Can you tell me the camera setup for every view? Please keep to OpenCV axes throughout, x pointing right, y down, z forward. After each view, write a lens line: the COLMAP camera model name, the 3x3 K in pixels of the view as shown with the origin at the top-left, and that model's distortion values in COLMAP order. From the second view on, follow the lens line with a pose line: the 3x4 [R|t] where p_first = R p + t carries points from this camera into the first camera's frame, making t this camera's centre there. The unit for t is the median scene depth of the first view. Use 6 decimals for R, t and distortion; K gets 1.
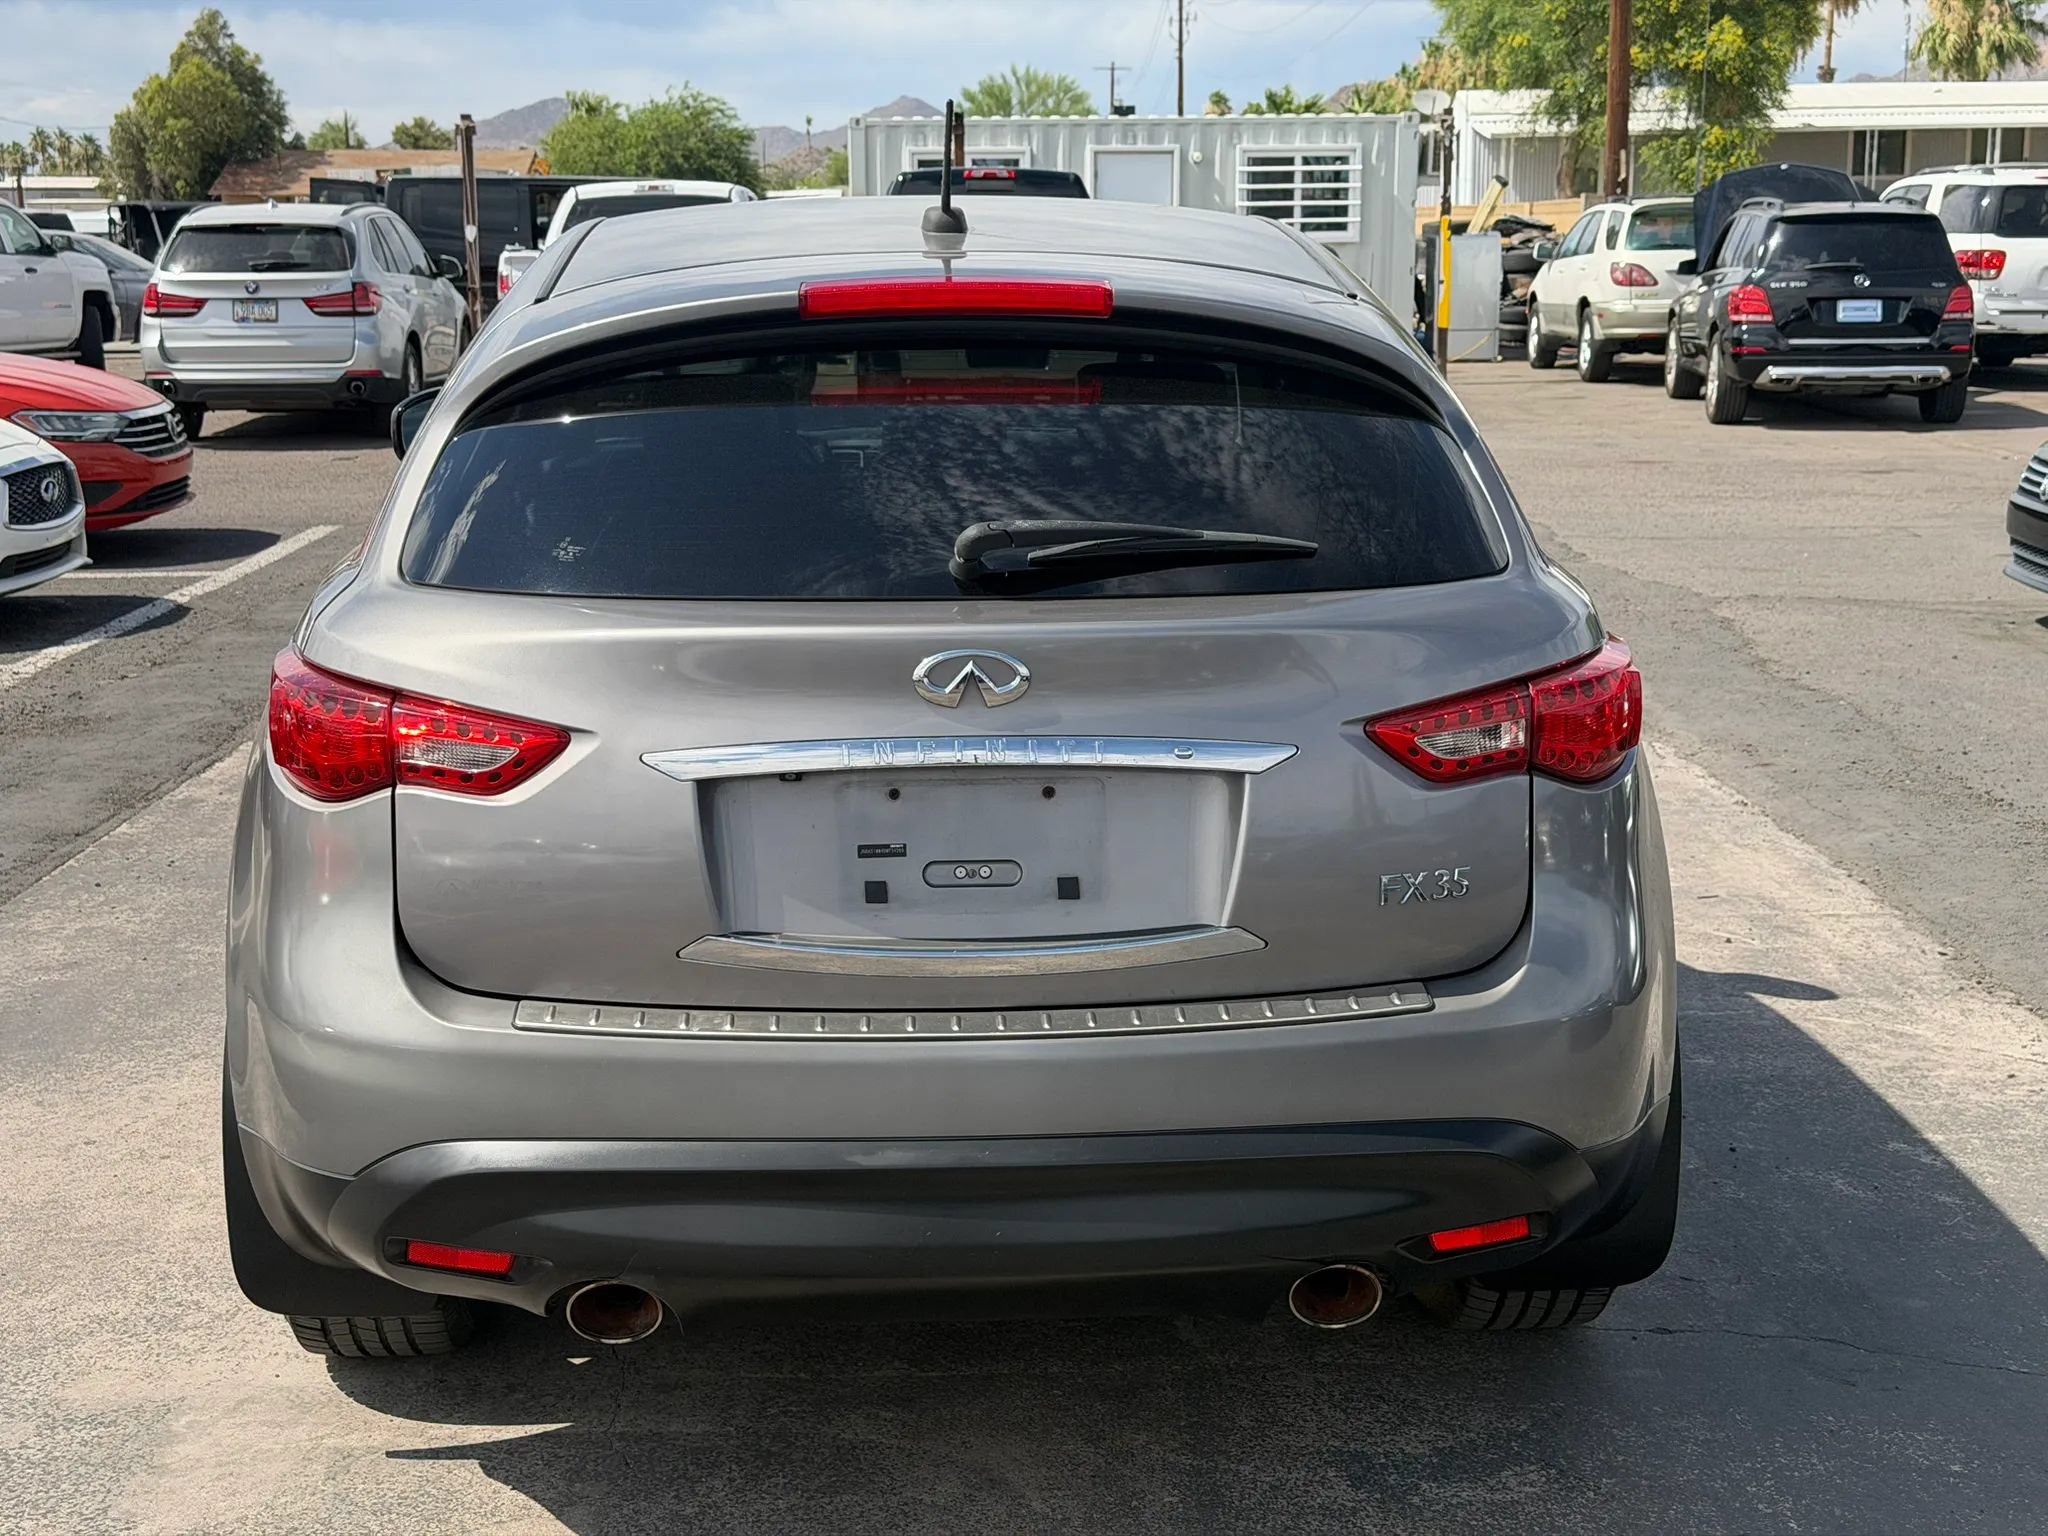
lens RADIAL K [[2859.1, 0, 1024.0], [0, 2859.1, 768.0], [0, 0, 1]] dist [0.202647, -0.422255]
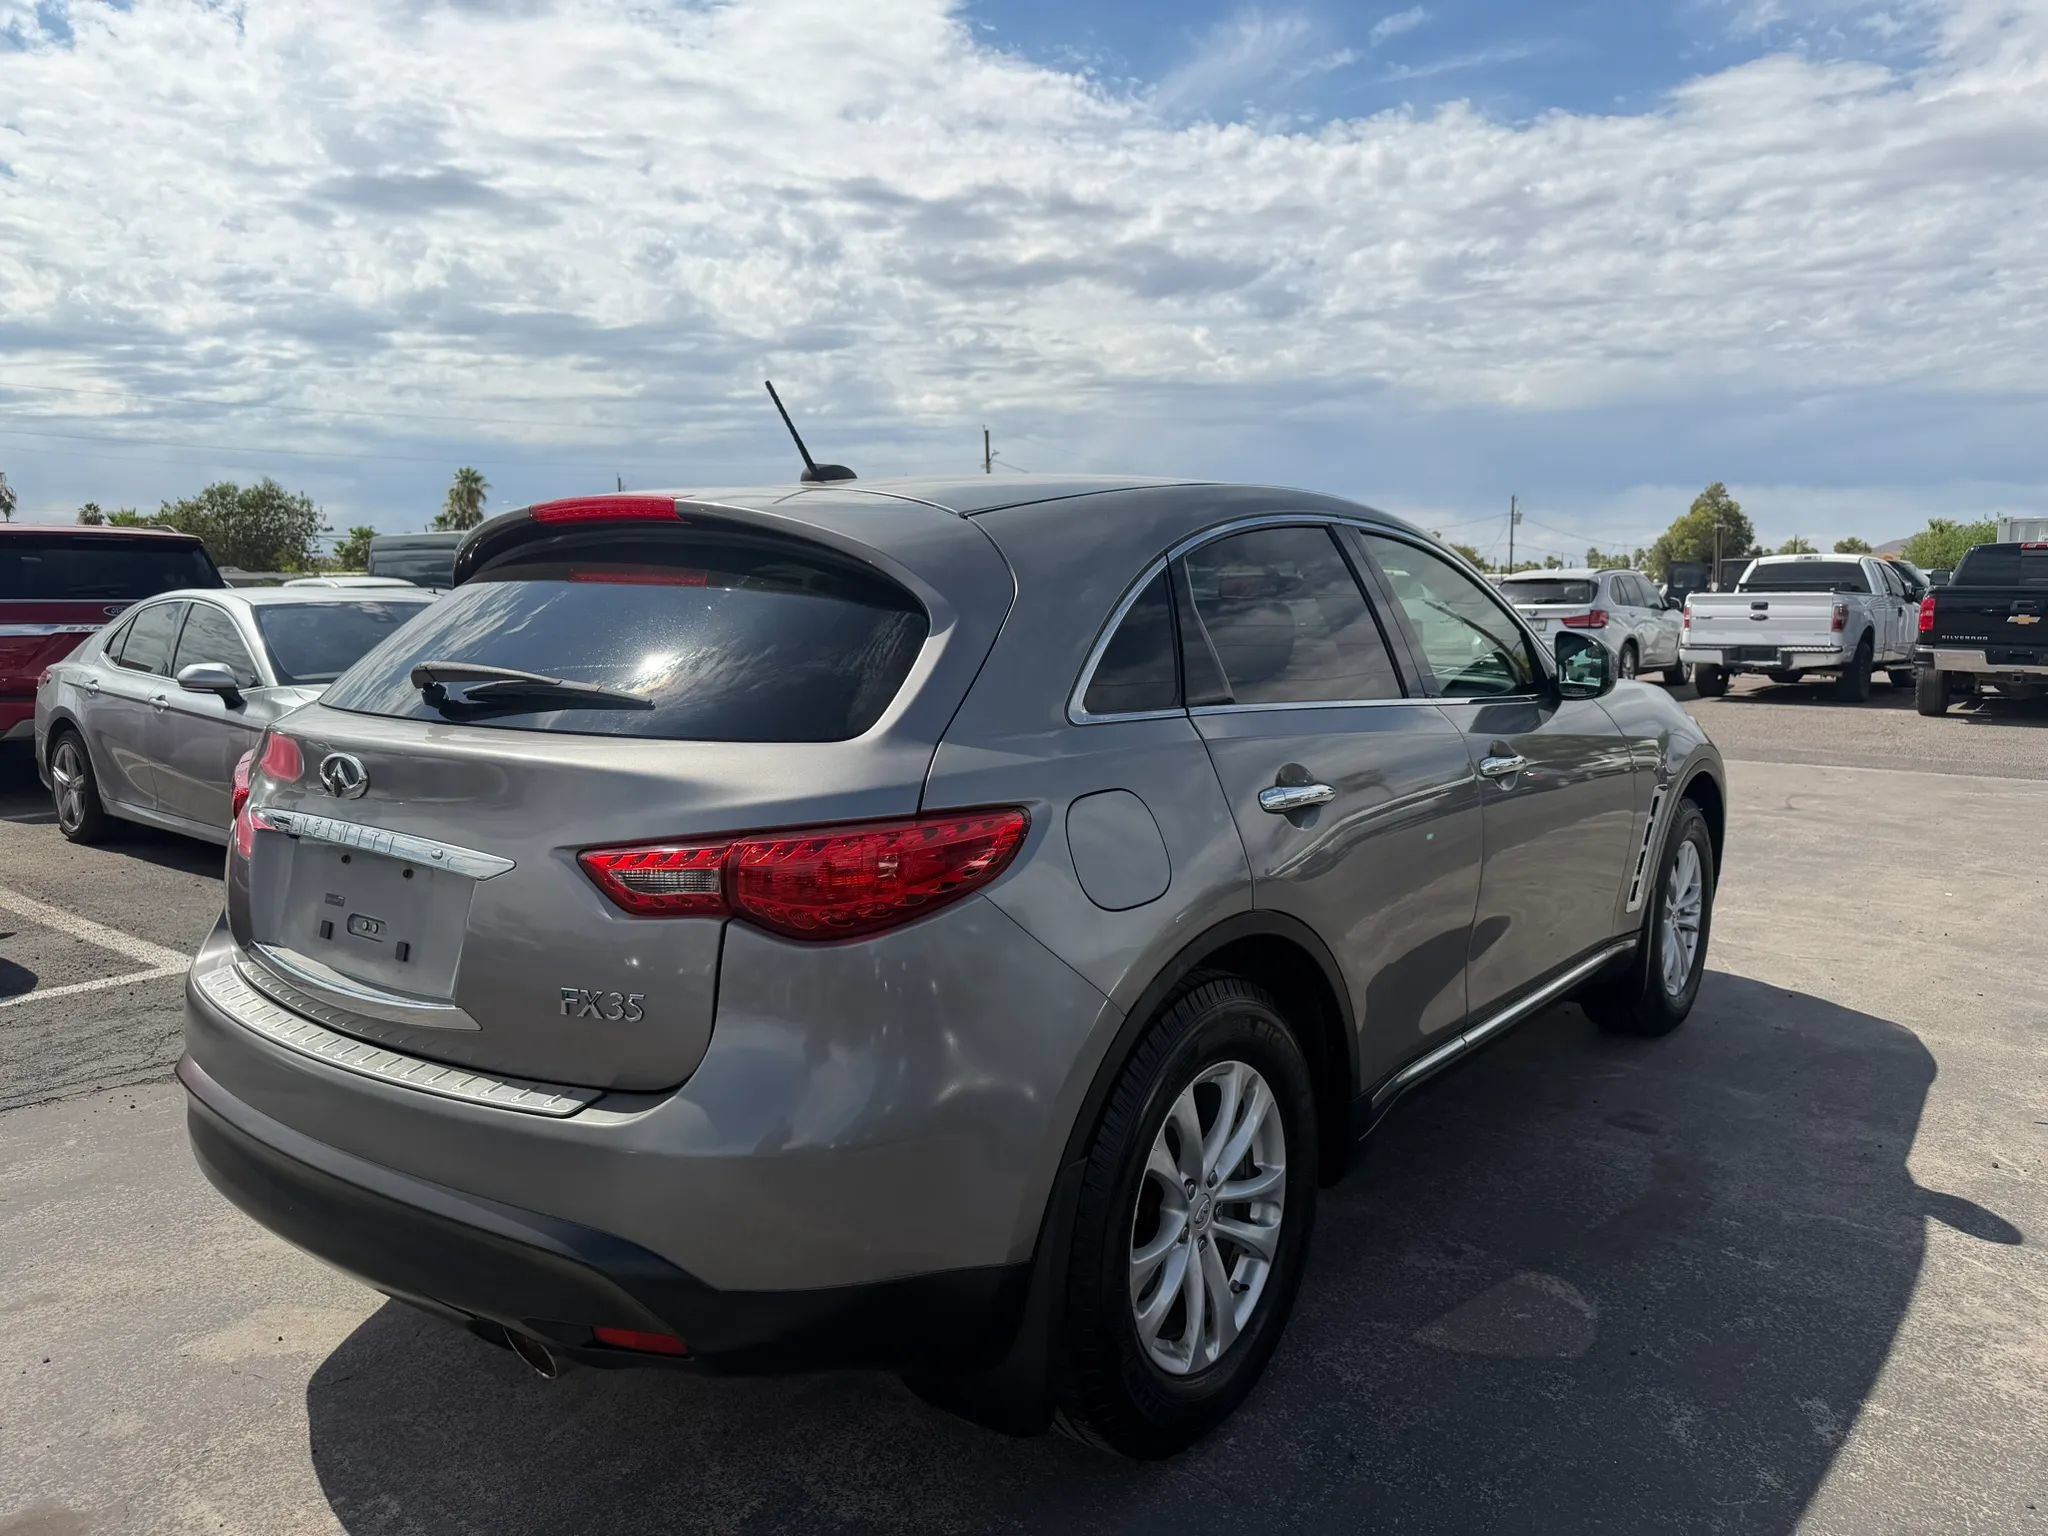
lens RADIAL K [[1461.8, 0, 1050.8], [0, 1461.8, 740.0], [0, 0, 1]] dist [0.003649, -0.003063]
pose [[0.759154, 0.074039, -0.646686, 0.267184], [-0.129748, 0.990784, -0.038879, -0.025856], [0.637848, 0.113422, 0.761765, 0.284914]]
